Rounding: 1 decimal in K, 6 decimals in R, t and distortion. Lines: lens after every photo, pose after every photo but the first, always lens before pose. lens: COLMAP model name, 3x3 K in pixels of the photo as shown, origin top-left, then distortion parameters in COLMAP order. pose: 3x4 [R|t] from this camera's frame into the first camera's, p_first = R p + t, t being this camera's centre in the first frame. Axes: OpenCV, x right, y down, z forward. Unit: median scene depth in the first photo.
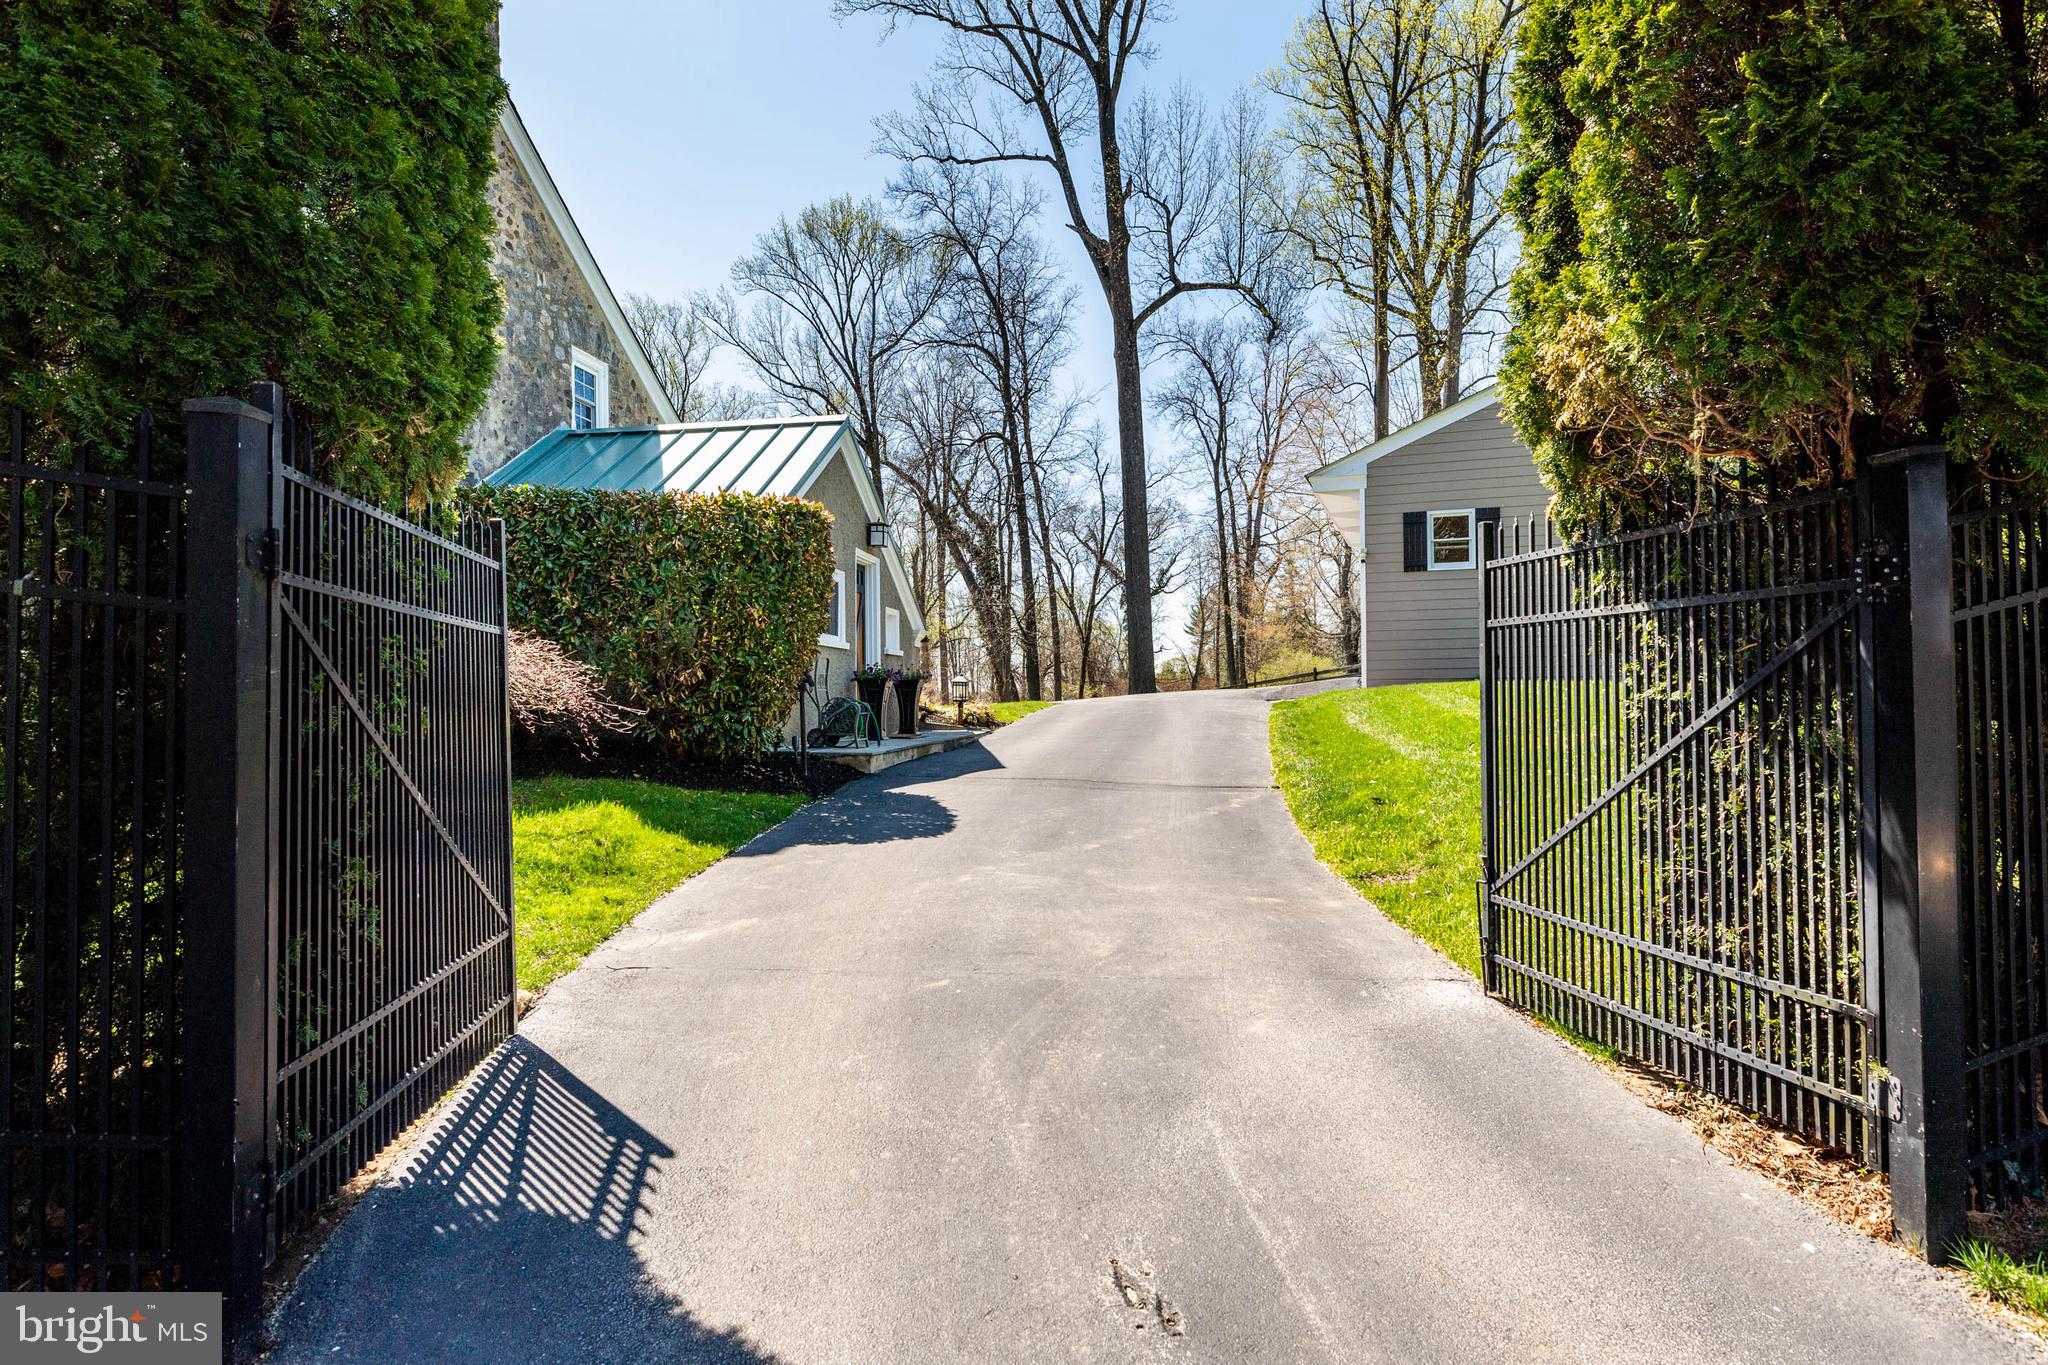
lens RADIAL K [[1166.3, 0, 1028.7], [0, 1166.3, 685.9], [0, 0, 1]] dist [0.001415, -0.000414]
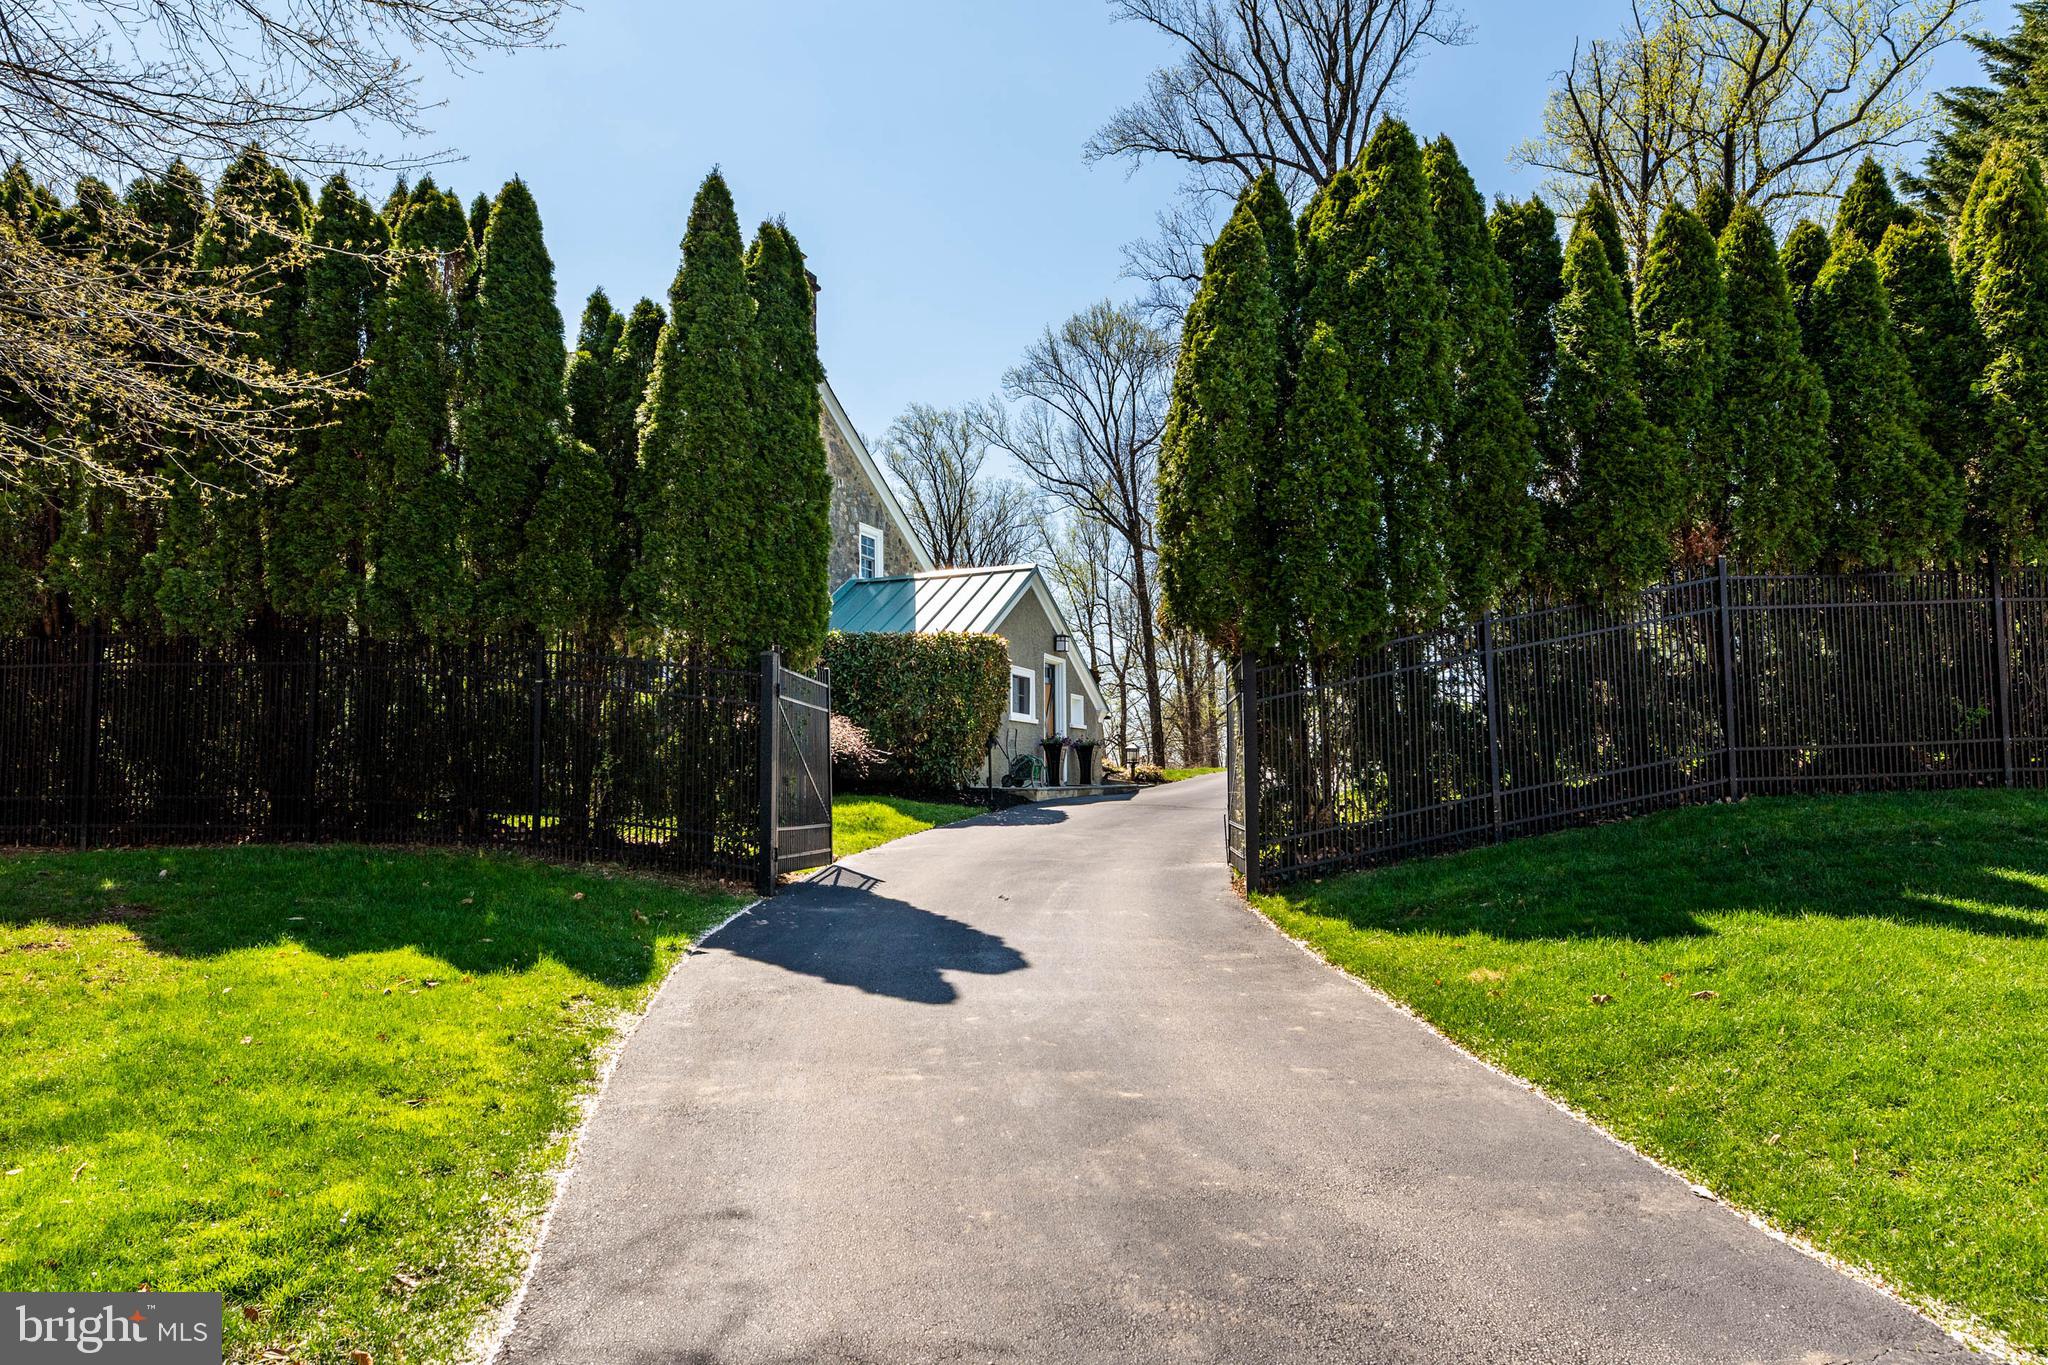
lens RADIAL K [[1166.3, 0, 1028.7], [0, 1166.3, 685.9], [0, 0, 1]] dist [0.001415, -0.000414]
pose [[0.973737, -0.017238, -0.227023, 0.127511], [0.001339, 0.997546, -0.070002, 0.017942], [0.227673, 0.067859, 0.971370, -0.318805]]
